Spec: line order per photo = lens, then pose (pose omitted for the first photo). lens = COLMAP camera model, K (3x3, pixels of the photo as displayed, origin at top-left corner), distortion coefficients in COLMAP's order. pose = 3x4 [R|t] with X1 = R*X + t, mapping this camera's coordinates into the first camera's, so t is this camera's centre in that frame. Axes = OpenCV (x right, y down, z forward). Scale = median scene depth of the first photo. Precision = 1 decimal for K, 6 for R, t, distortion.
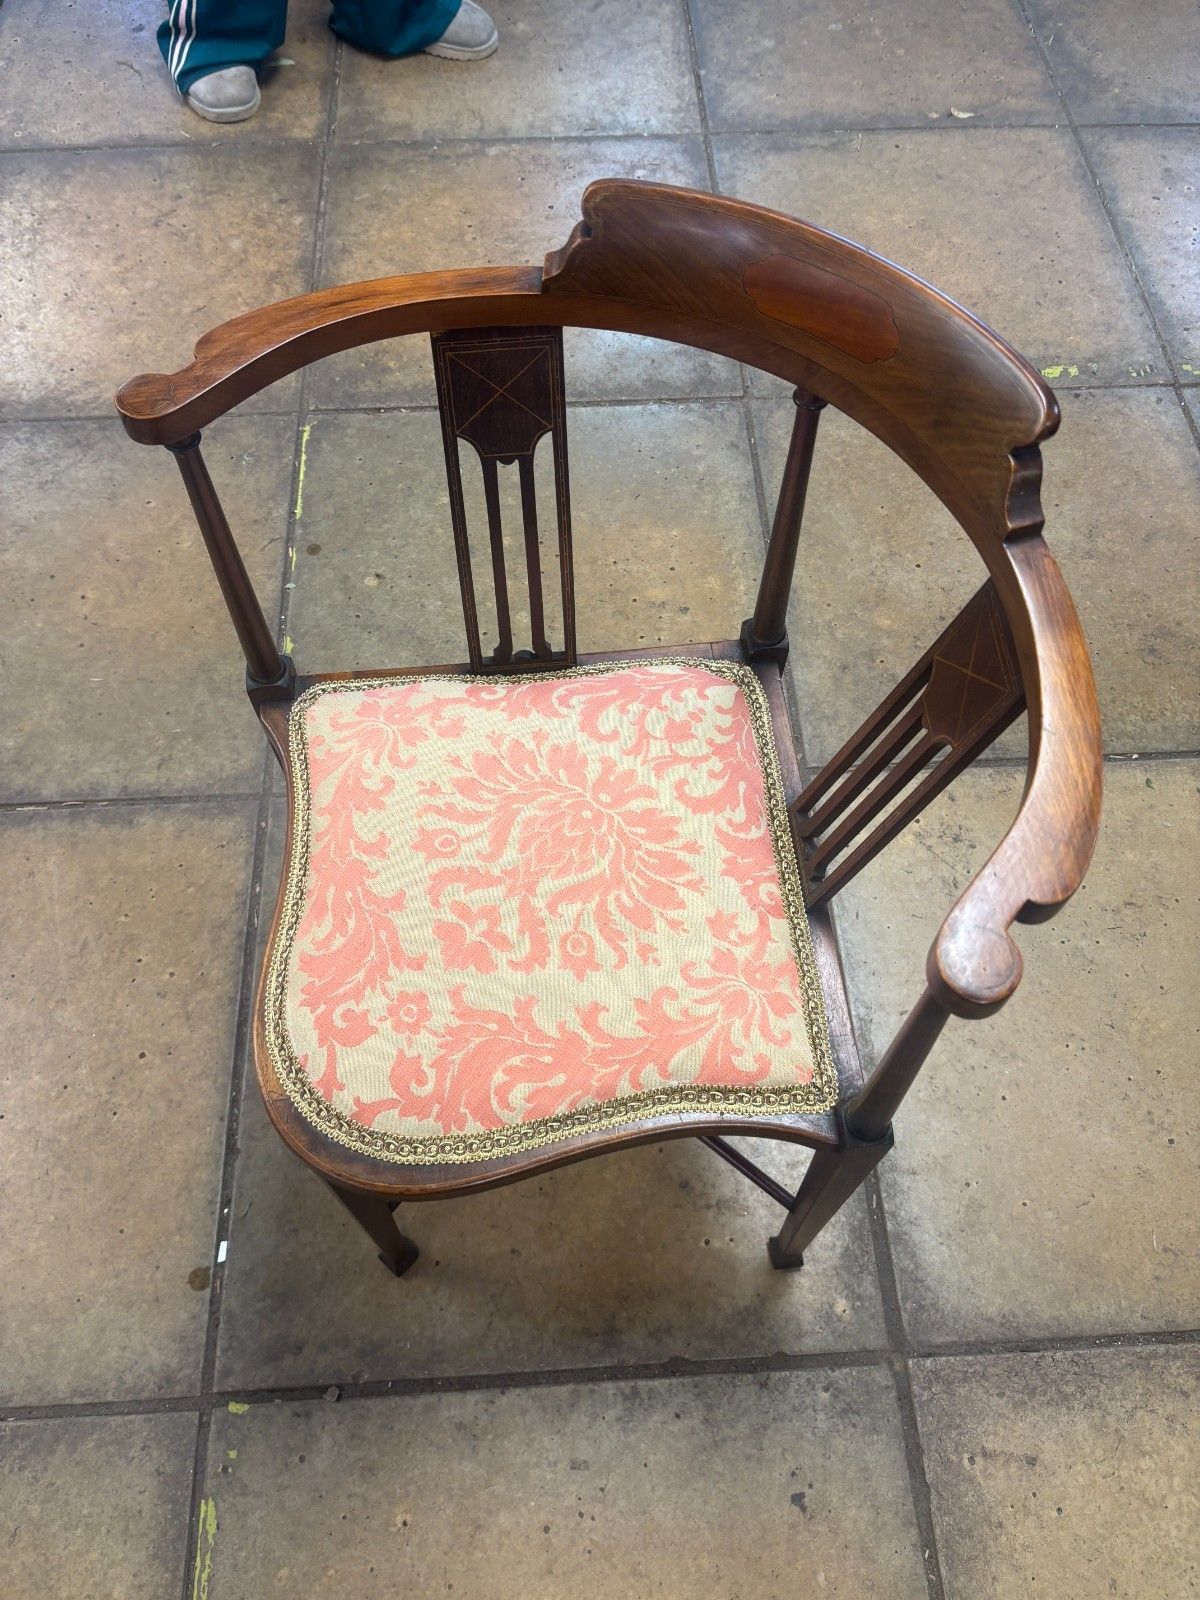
lens RADIAL K [[1221.9, 0, 605.0], [0, 1221.9, 796.3], [0, 0, 1]] dist [0.037198, -0.043957]
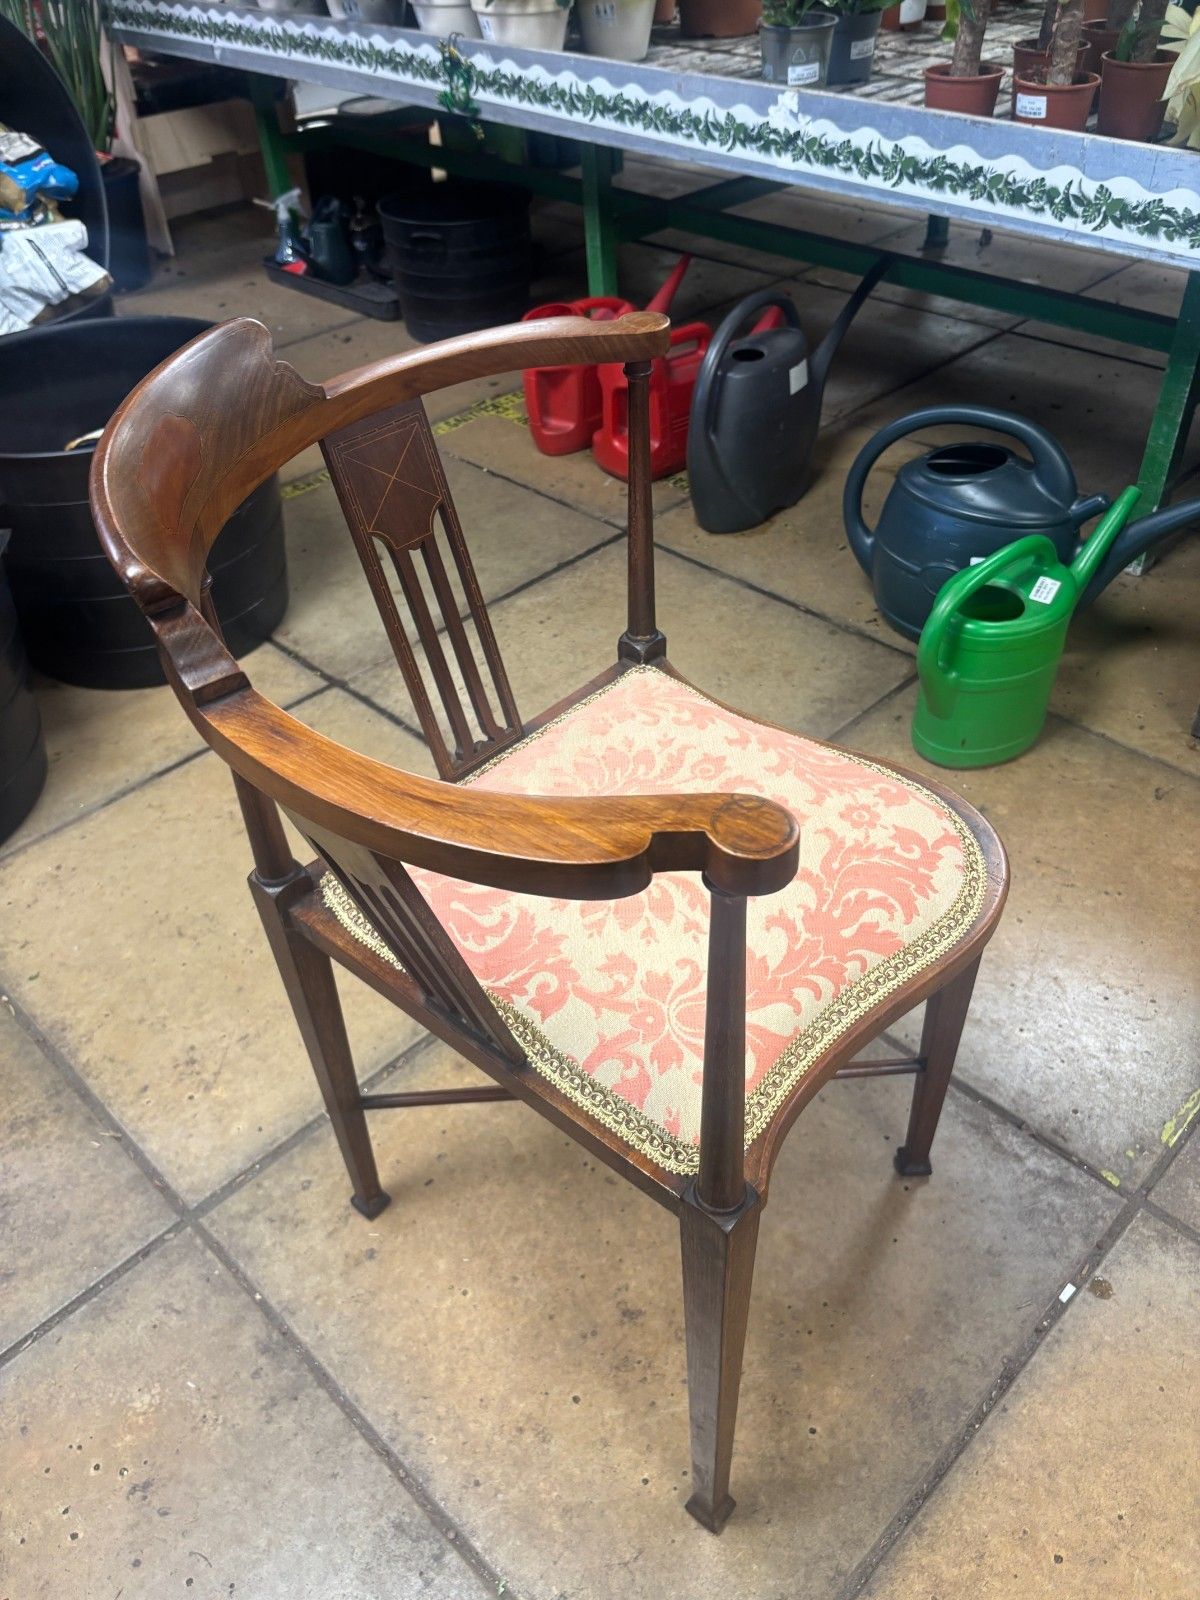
lens RADIAL K [[1221.9, 0, 597.1], [0, 1221.9, 803.8], [0, 0, 1]] dist [0.037198, -0.043957]
pose [[-0.668392, -0.473674, 0.573485, -0.472896], [0.657635, -0.016108, 0.753164, -0.605095], [-0.347517, 0.880553, 0.322271, 0.548870]]
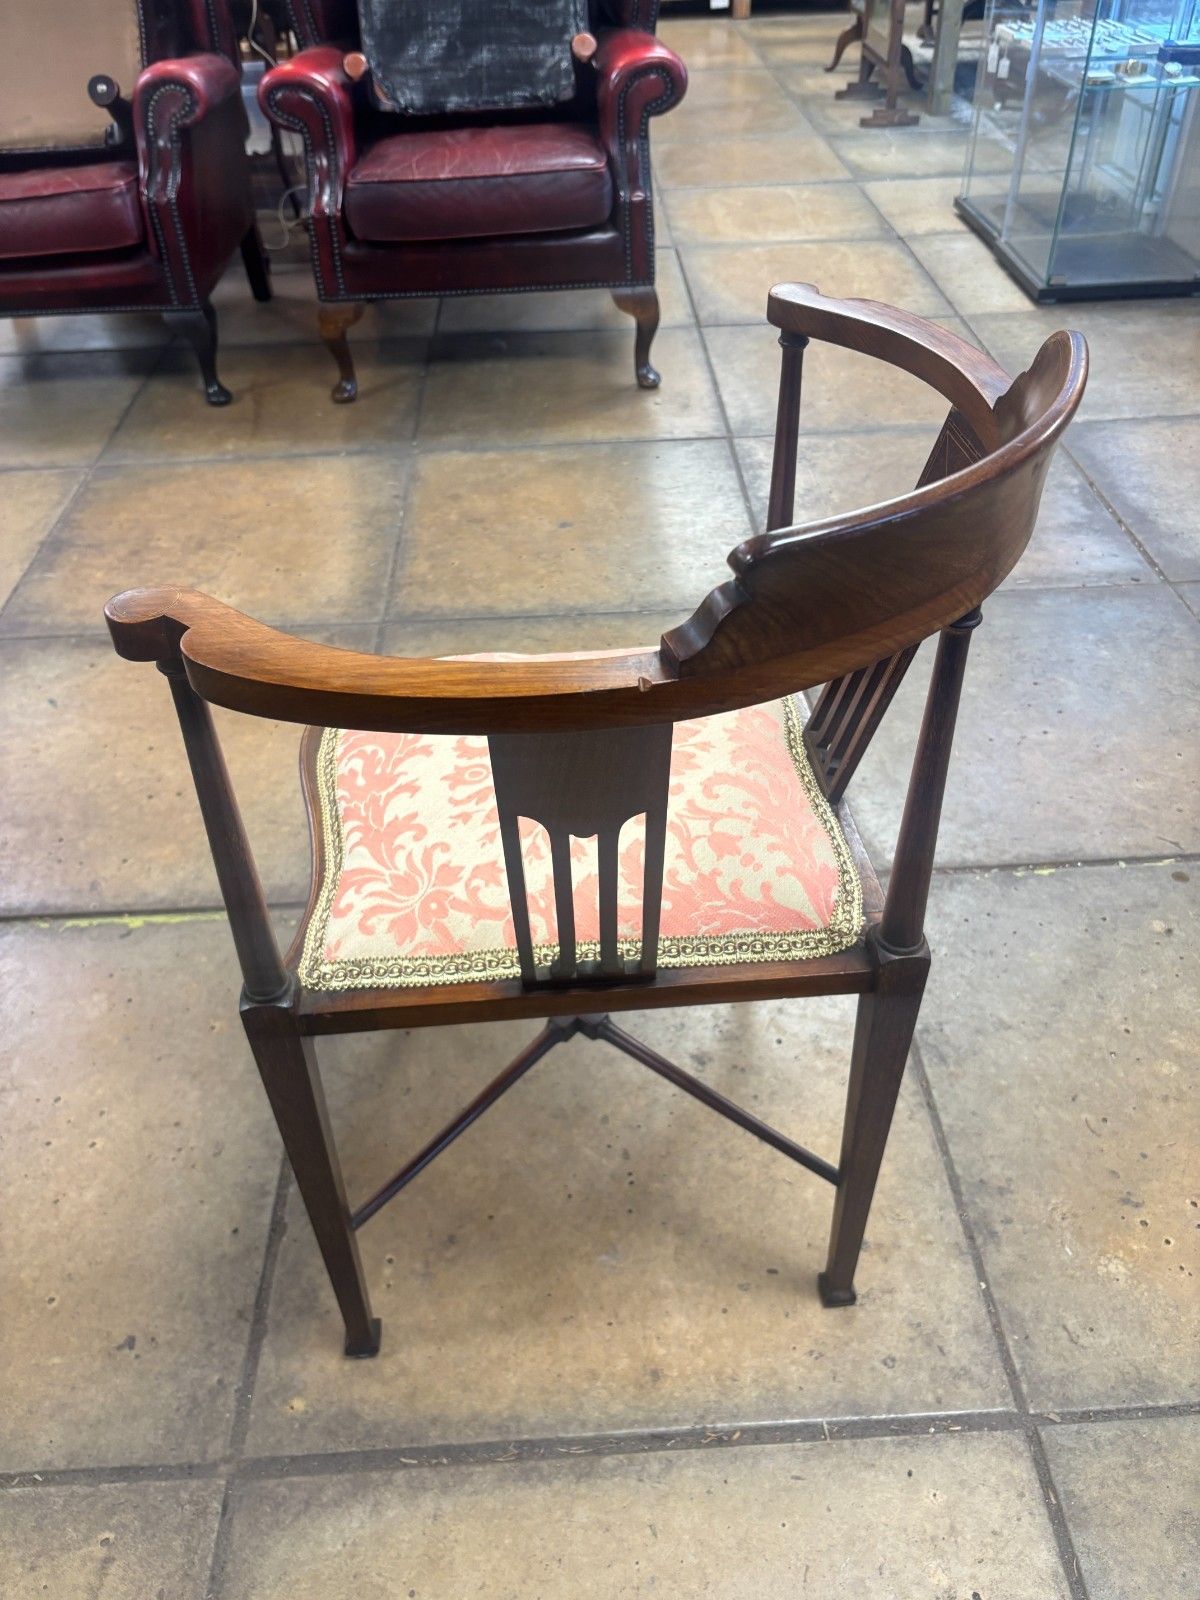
lens RADIAL K [[1221.9, 0, 605.9], [0, 1221.9, 781.2], [0, 0, 1]] dist [0.037198, -0.043957]
pose [[-0.010392, 0.625007, -0.780550, 0.640634], [-0.849851, 0.405811, 0.336259, -0.262019], [0.526920, 0.666846, 0.526946, 0.387409]]
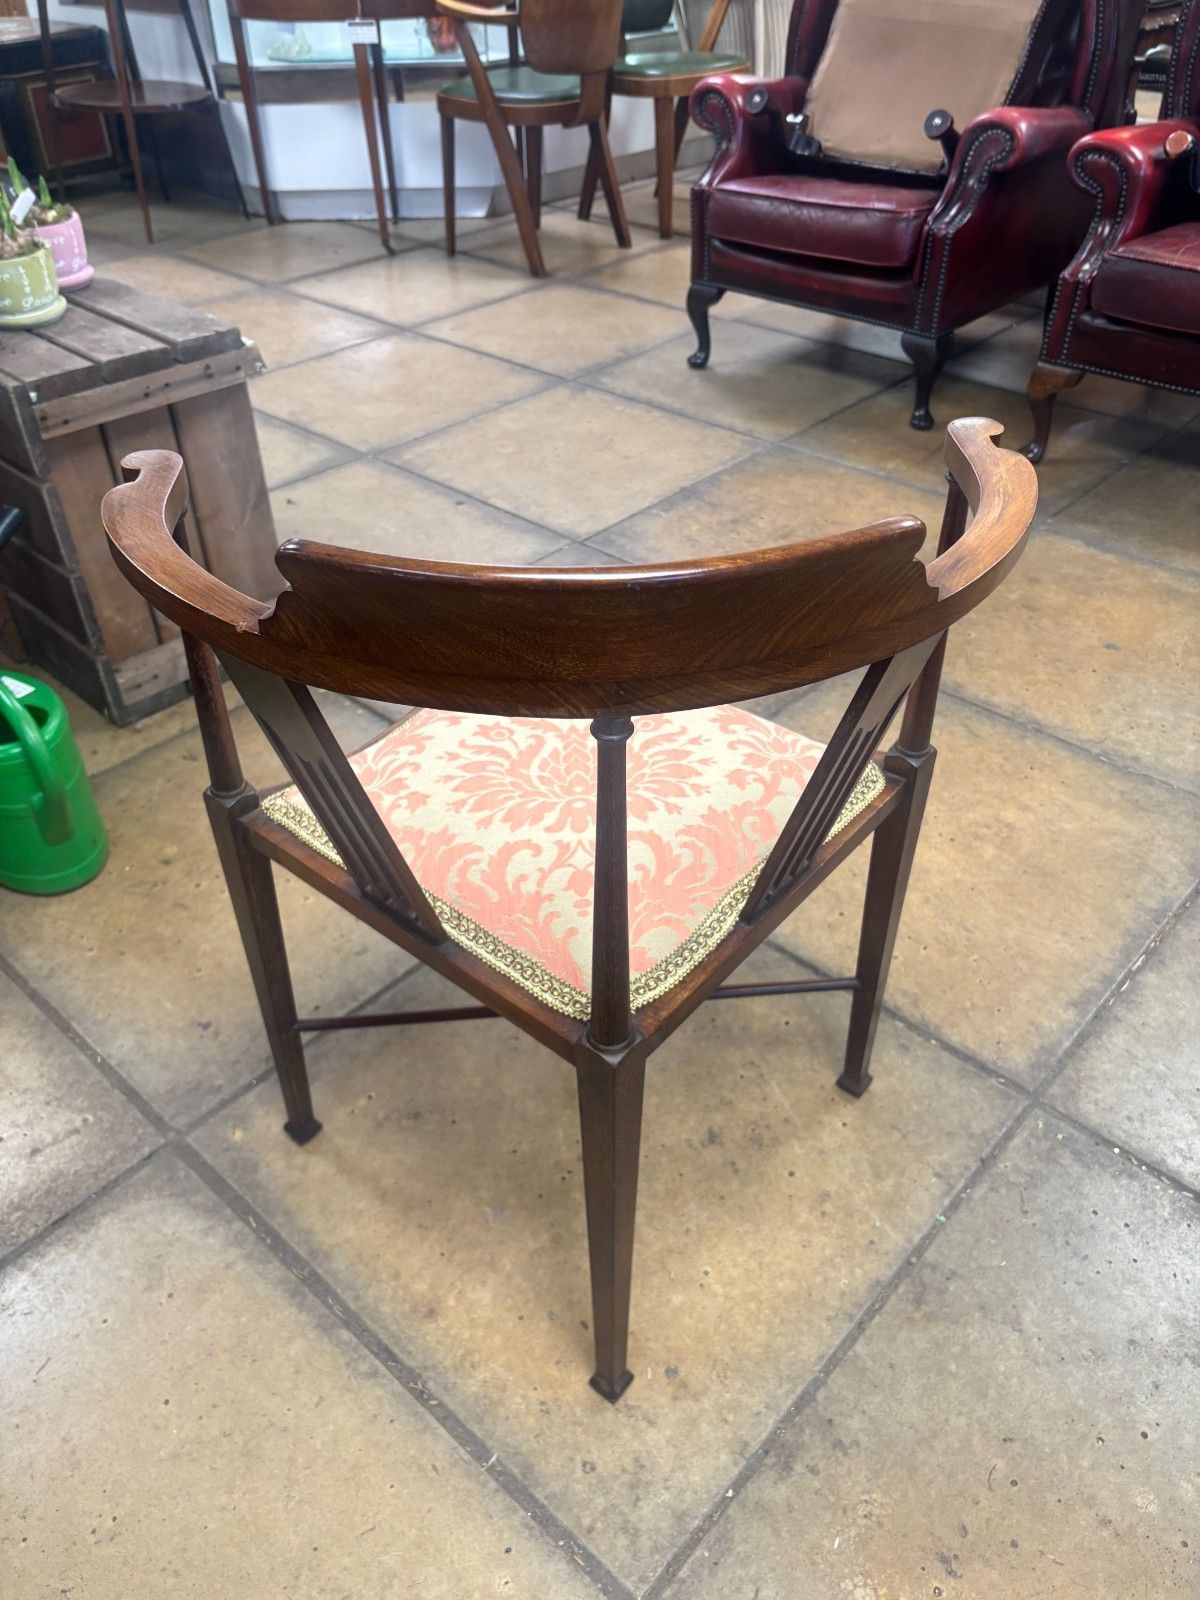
lens RADIAL K [[1221.9, 0, 609.7], [0, 1221.9, 779.4], [0, 0, 1]] dist [0.037198, -0.043957]
pose [[-0.713601, 0.418611, -0.561728, 0.470455], [-0.605828, 0.033880, 0.794874, -0.712088], [0.351774, 0.907533, 0.229429, 0.623930]]
